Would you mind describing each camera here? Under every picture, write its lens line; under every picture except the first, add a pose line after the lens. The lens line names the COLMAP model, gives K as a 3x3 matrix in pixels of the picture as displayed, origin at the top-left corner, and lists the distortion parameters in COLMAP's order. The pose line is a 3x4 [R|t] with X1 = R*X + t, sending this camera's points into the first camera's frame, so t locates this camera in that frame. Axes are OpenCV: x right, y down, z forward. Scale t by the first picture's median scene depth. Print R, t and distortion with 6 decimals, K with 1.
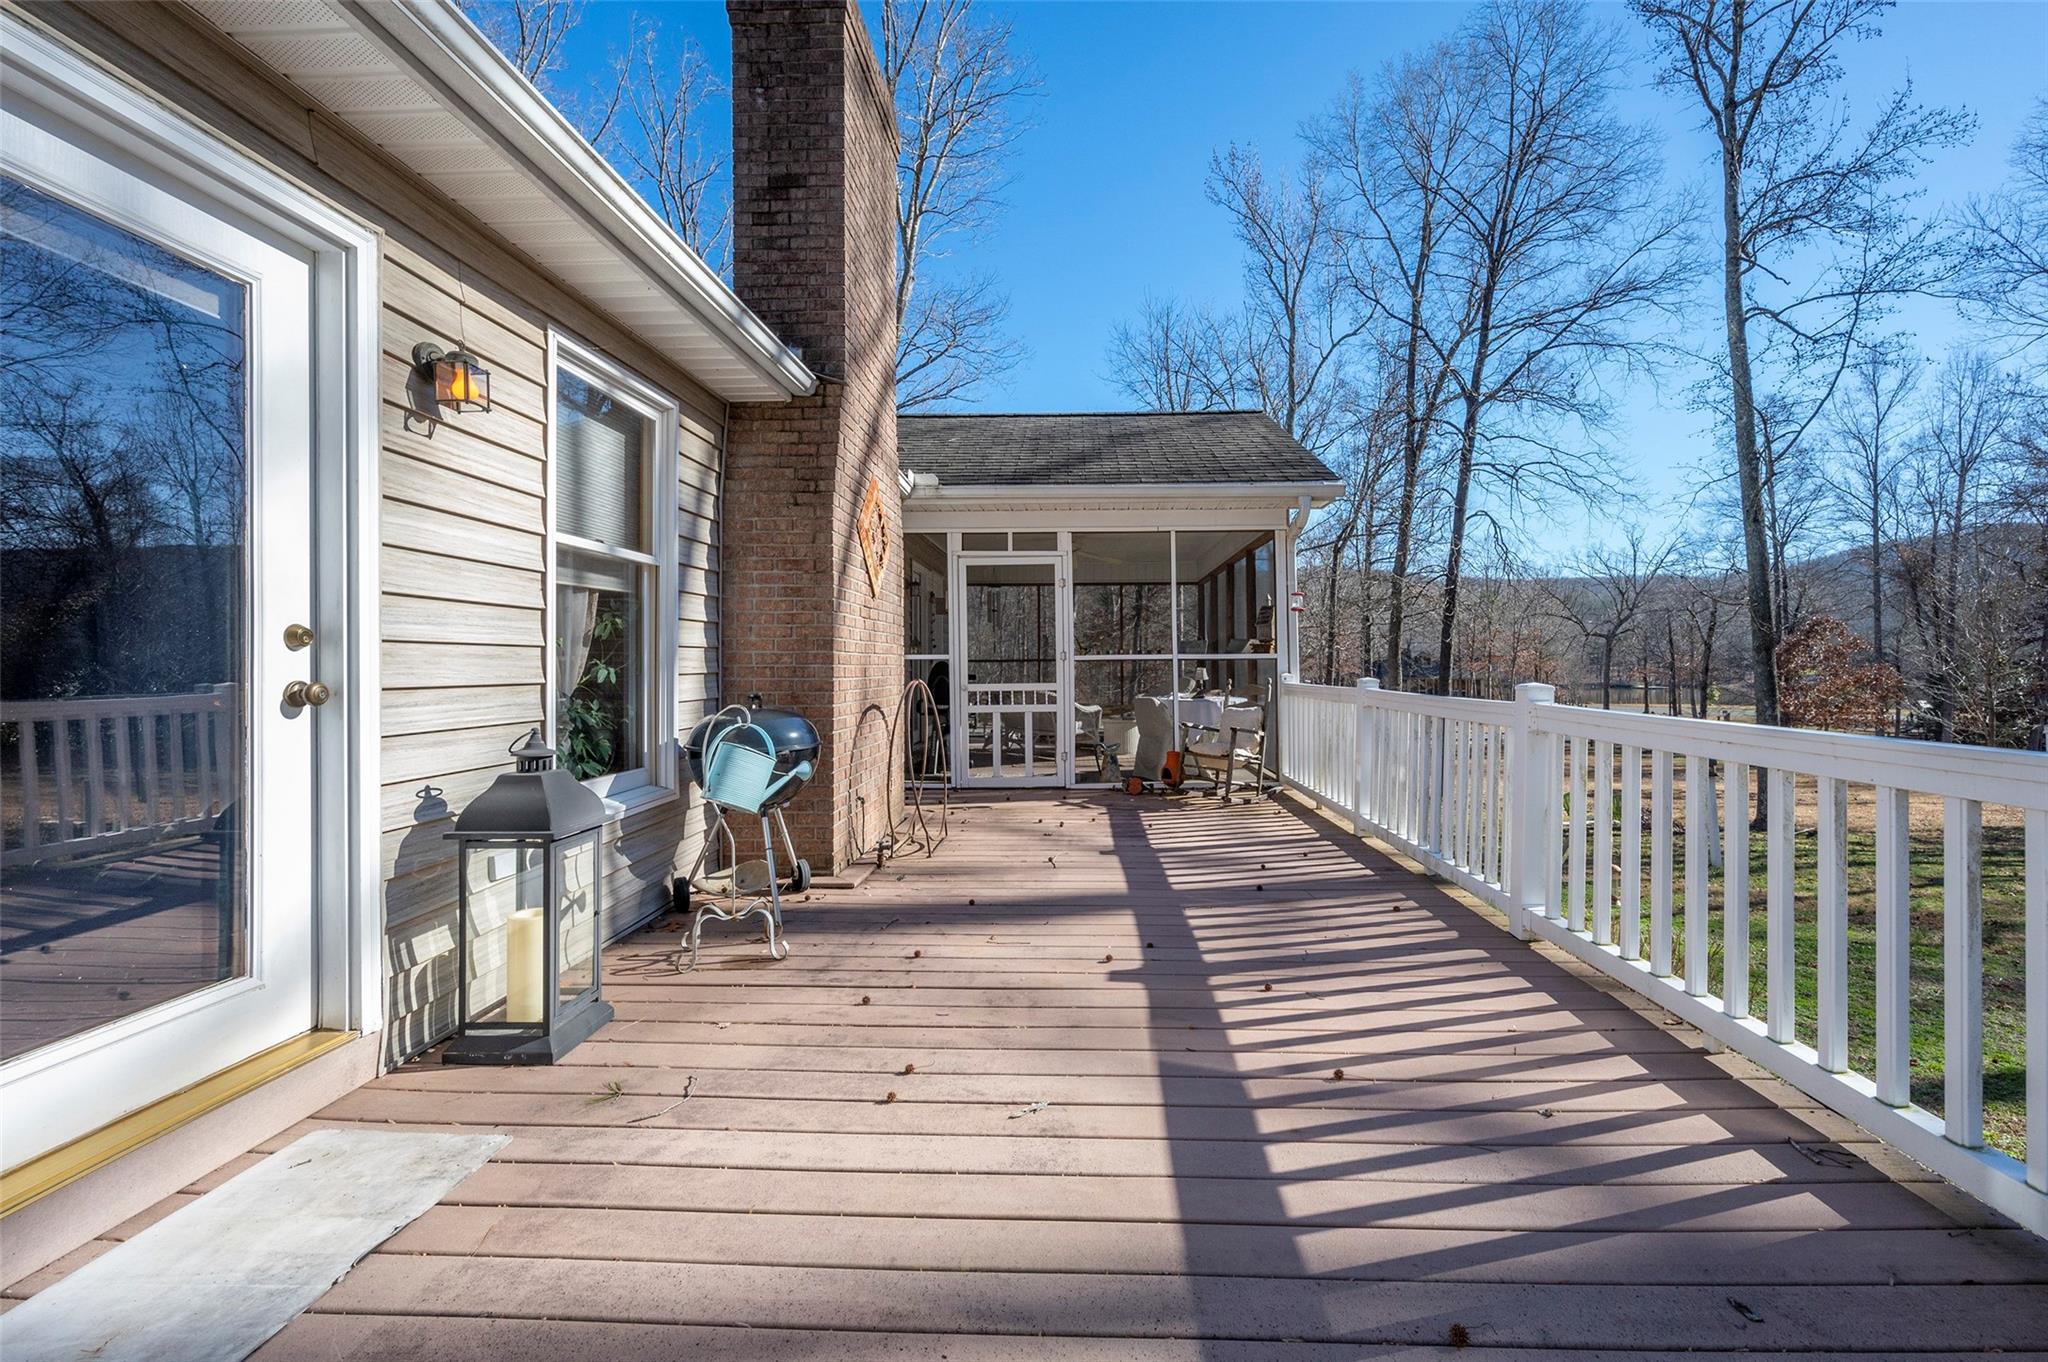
lens RADIAL K [[822.7, 0, 1048.6], [0, 822.7, 676.7], [0, 0, 1]] dist [0.001176, -0.000276]
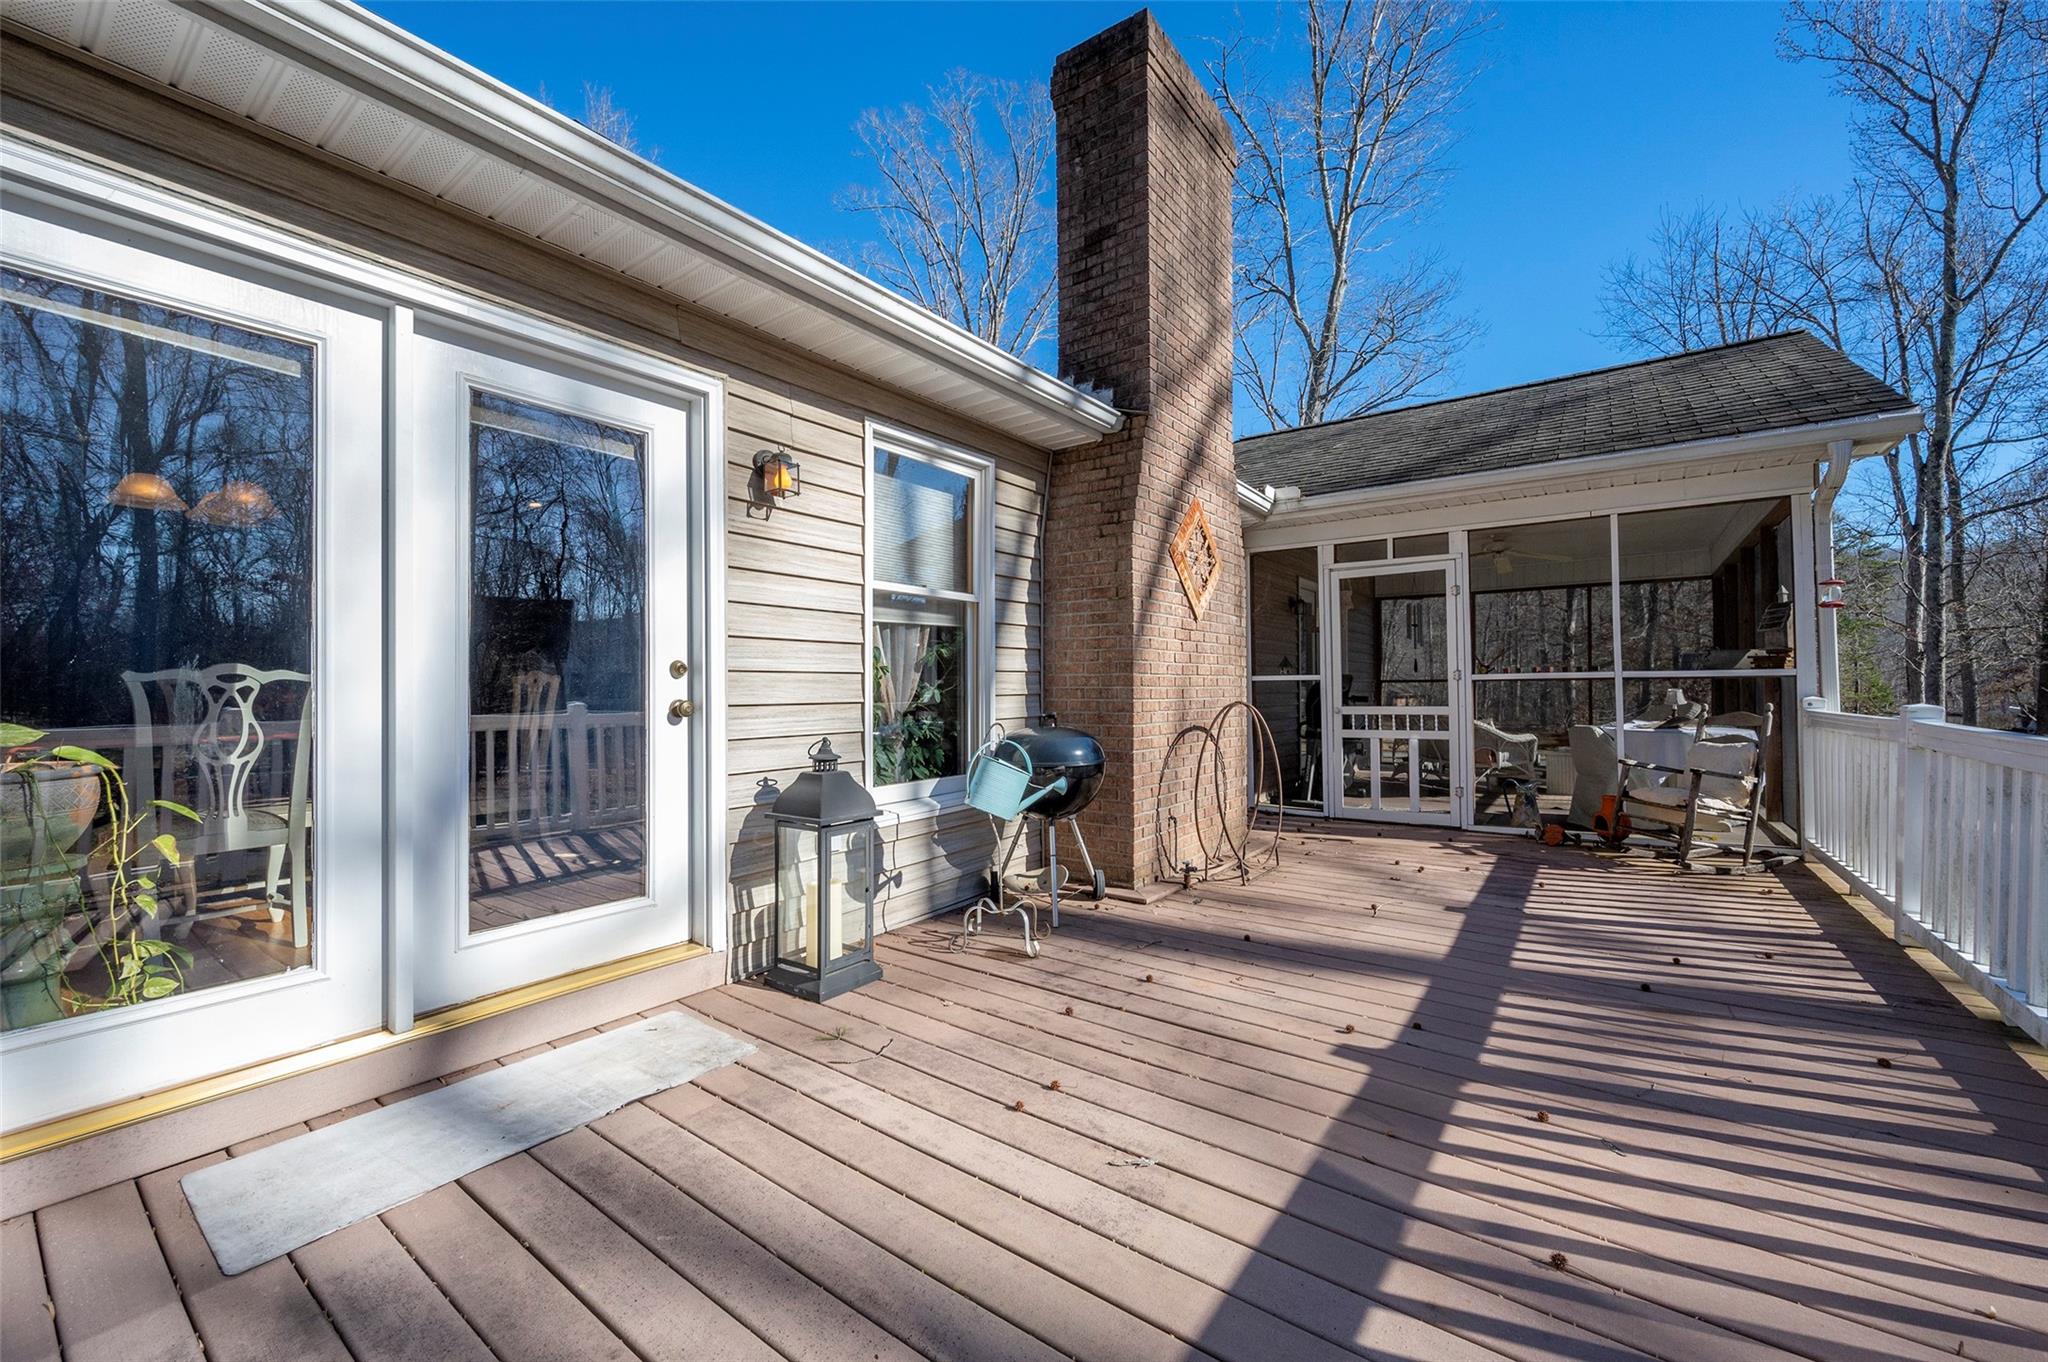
lens RADIAL K [[797.6, 0, 1018.4], [0, 797.6, 696.6], [0, 0, 1]] dist [0.000431, -0.000446]
pose [[0.825310, 0.005121, -0.564657, 0.232277], [-0.005352, 0.999985, 0.001246, -0.002951], [0.564655, 0.001994, 0.825325, 0.107150]]
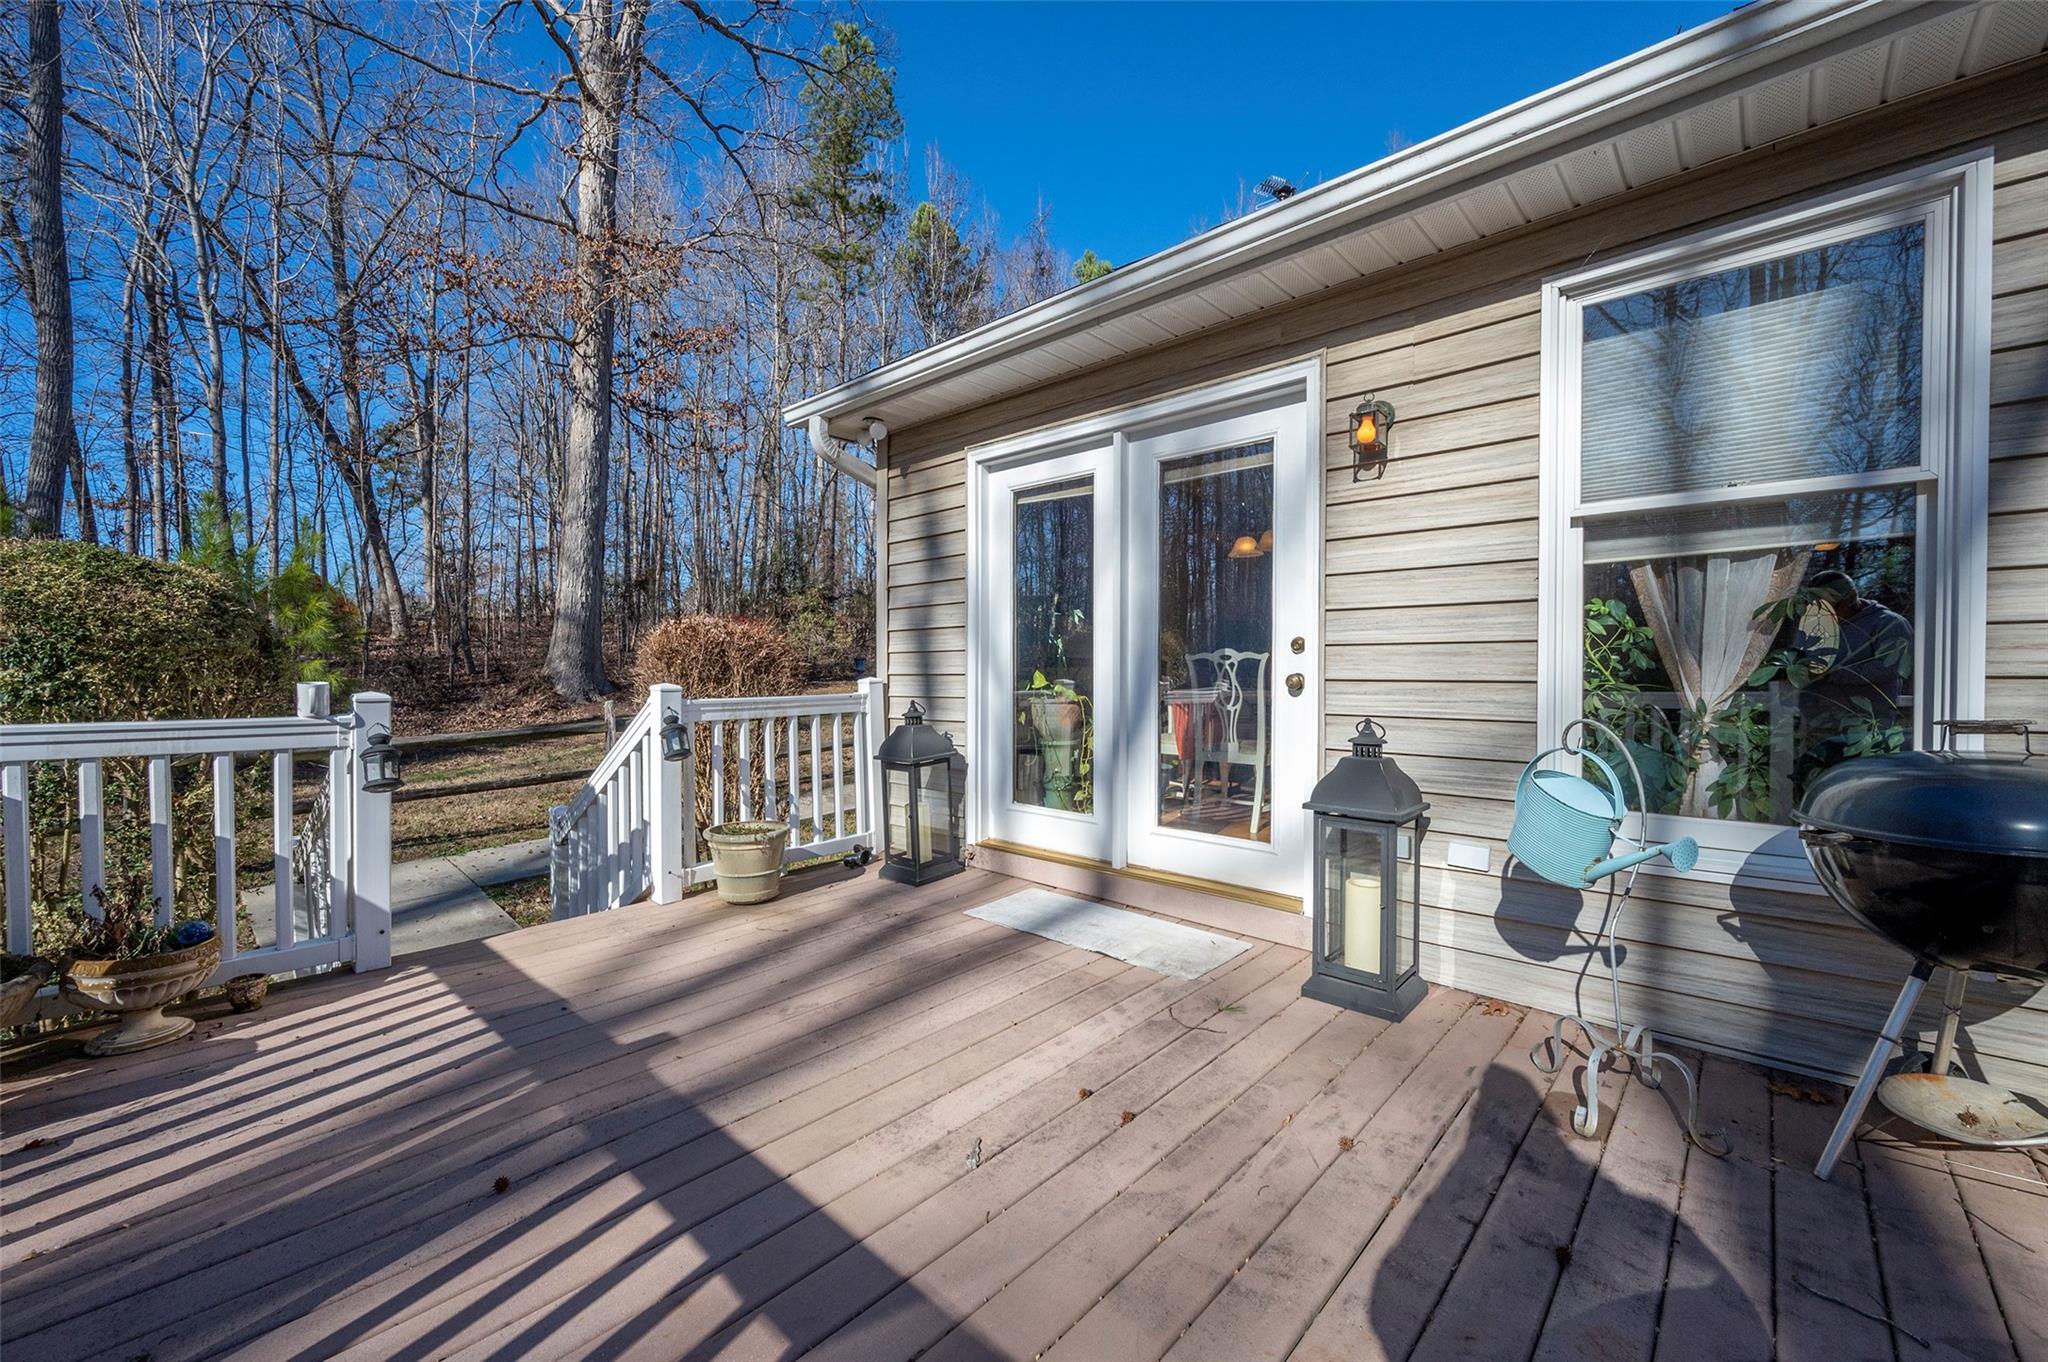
lens RADIAL K [[797.6, 0, 1018.4], [0, 797.6, 696.6], [0, 0, 1]] dist [0.000431, -0.000446]
pose [[-0.648015, 0.026707, -0.761159, 0.363280], [-0.011741, 0.998916, 0.045045, -0.007414], [0.761537, 0.038127, -0.646999, 0.965332]]
